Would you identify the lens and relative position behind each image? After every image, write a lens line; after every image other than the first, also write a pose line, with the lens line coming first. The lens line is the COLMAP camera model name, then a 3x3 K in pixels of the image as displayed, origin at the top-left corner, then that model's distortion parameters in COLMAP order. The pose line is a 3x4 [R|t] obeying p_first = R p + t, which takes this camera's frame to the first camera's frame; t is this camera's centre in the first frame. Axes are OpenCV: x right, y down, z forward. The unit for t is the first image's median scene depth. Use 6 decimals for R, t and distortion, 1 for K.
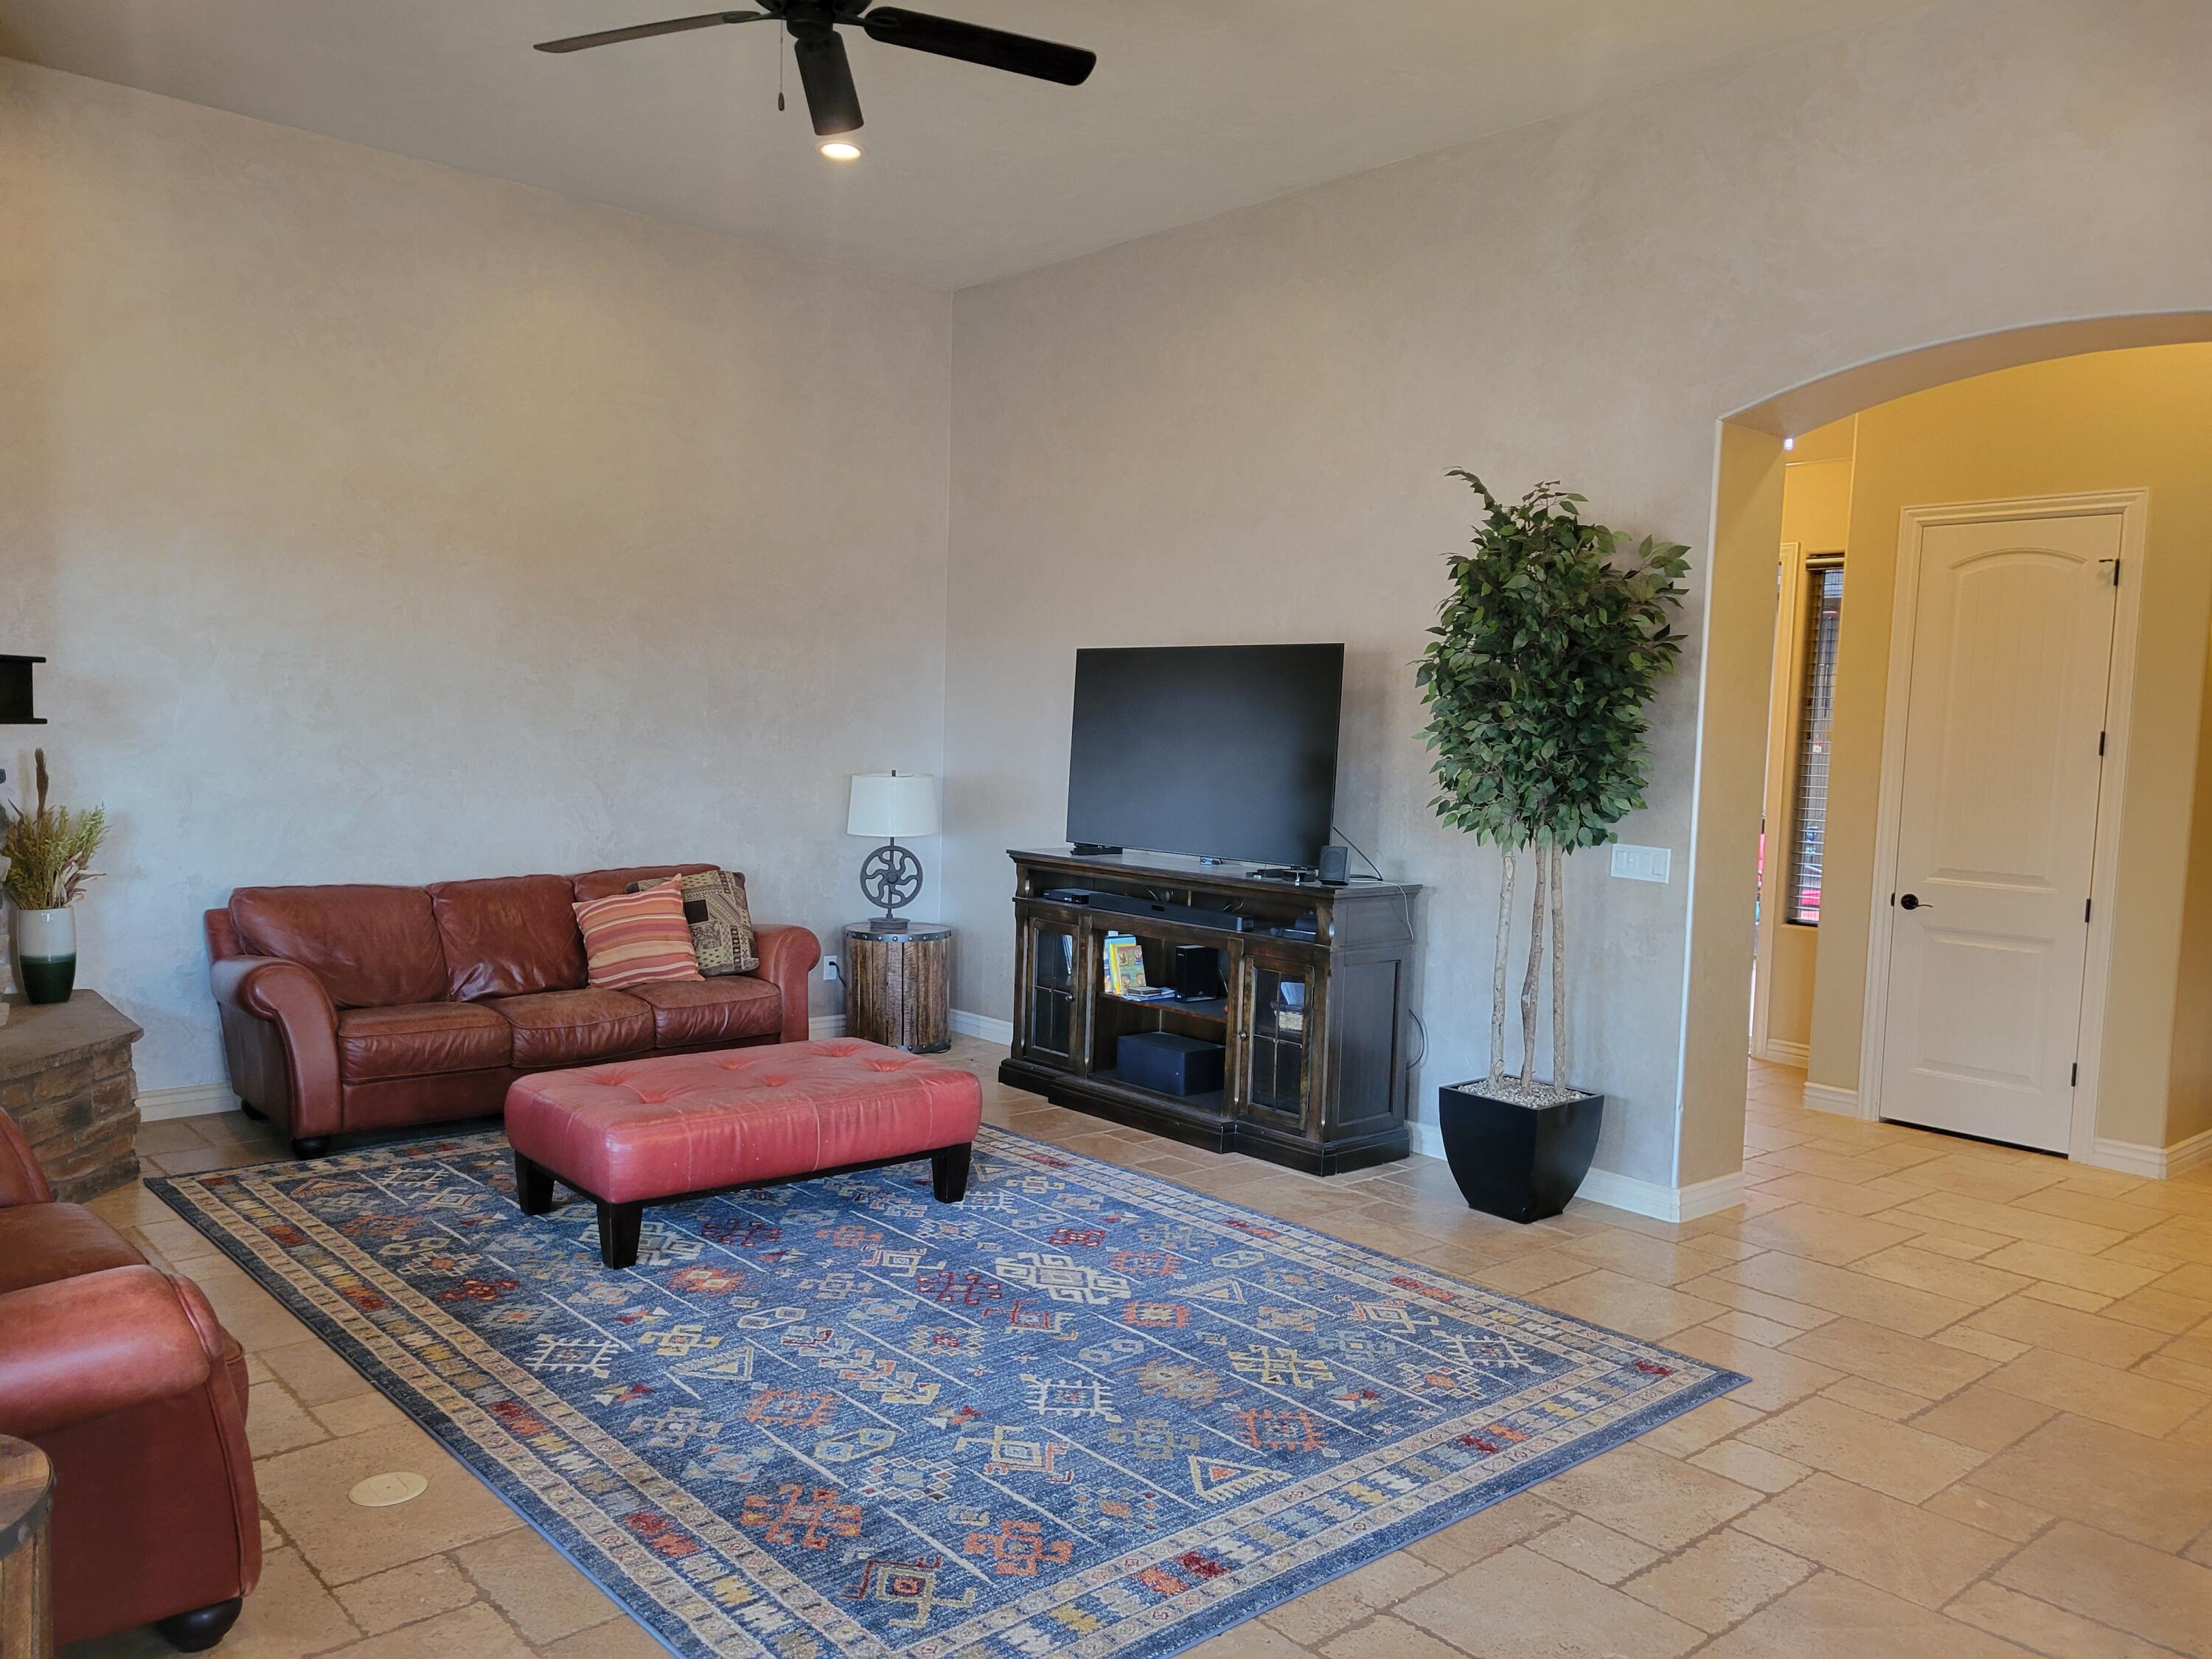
lens RADIAL K [[1655.1, 0, 1101.9], [0, 1655.1, 835.0], [0, 0, 1]] dist [0.052802, -0.030080]
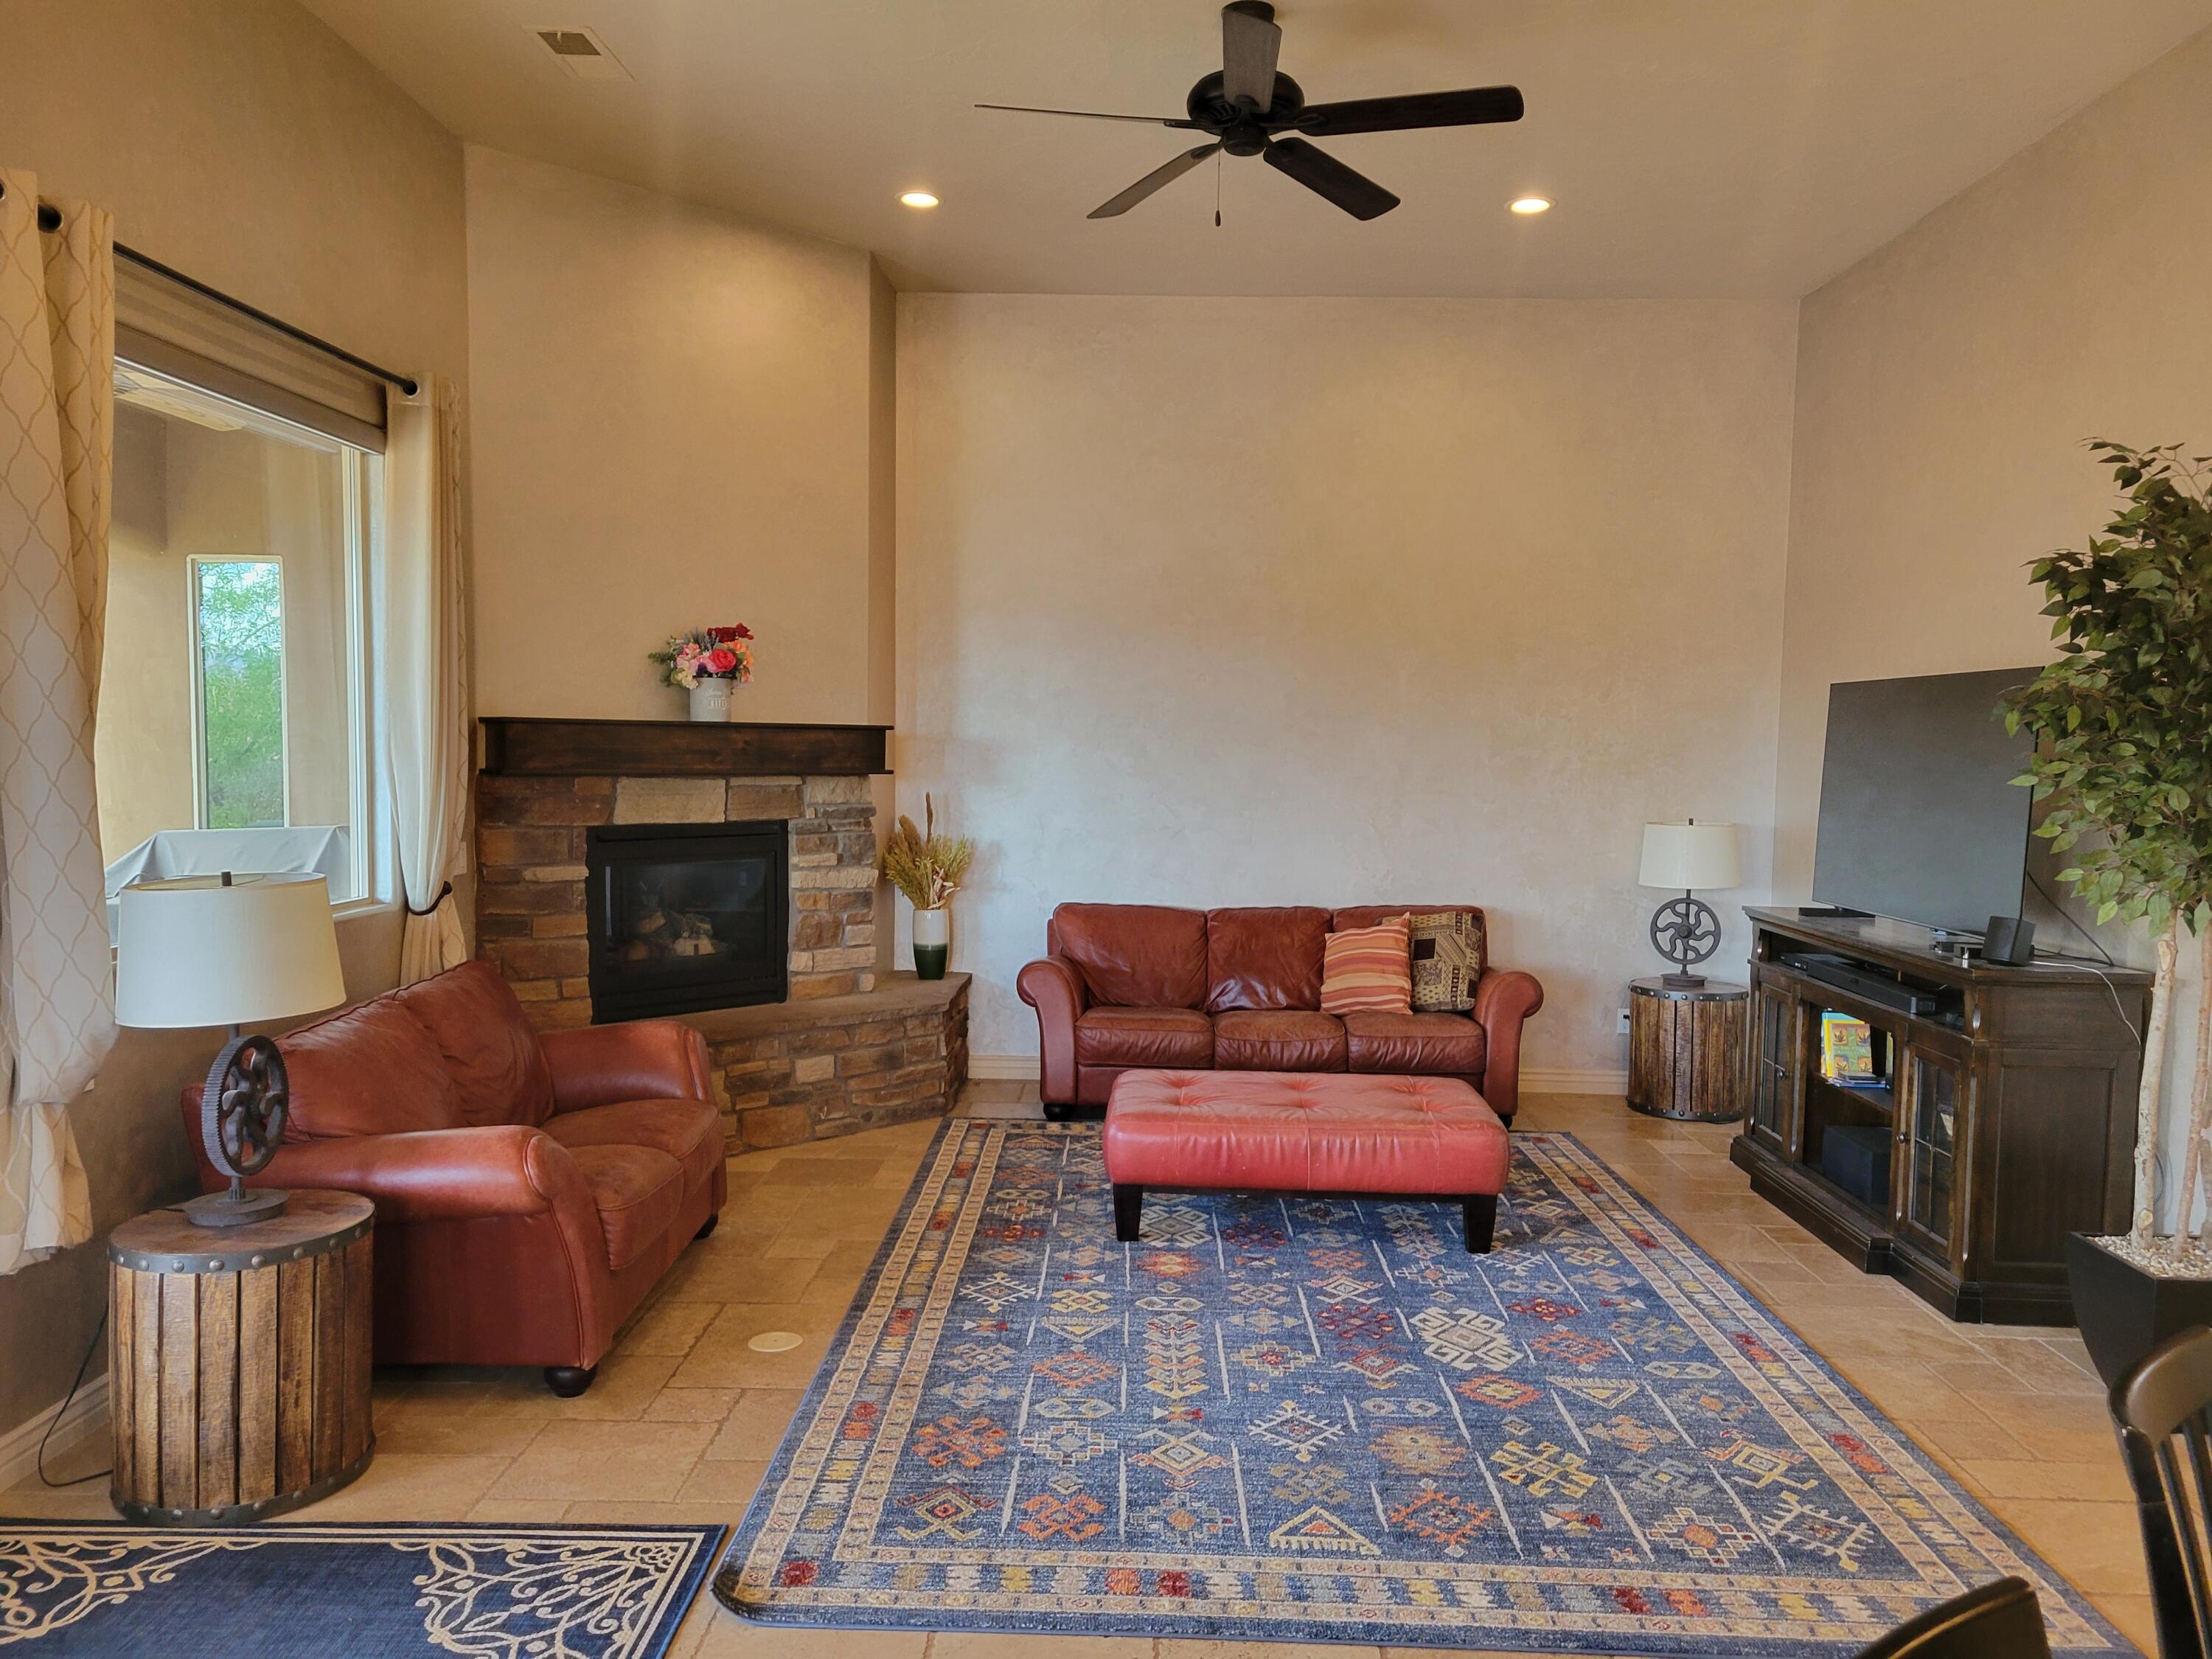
lens RADIAL K [[1655.1, 0, 1101.9], [0, 1655.1, 830.6], [0, 0, 1]] dist [0.052802, -0.030080]
pose [[0.739847, 0.019772, -0.672484, 0.453544], [-0.041124, 0.999028, -0.015870, -0.005714], [0.671517, 0.039396, 0.739941, 0.120555]]
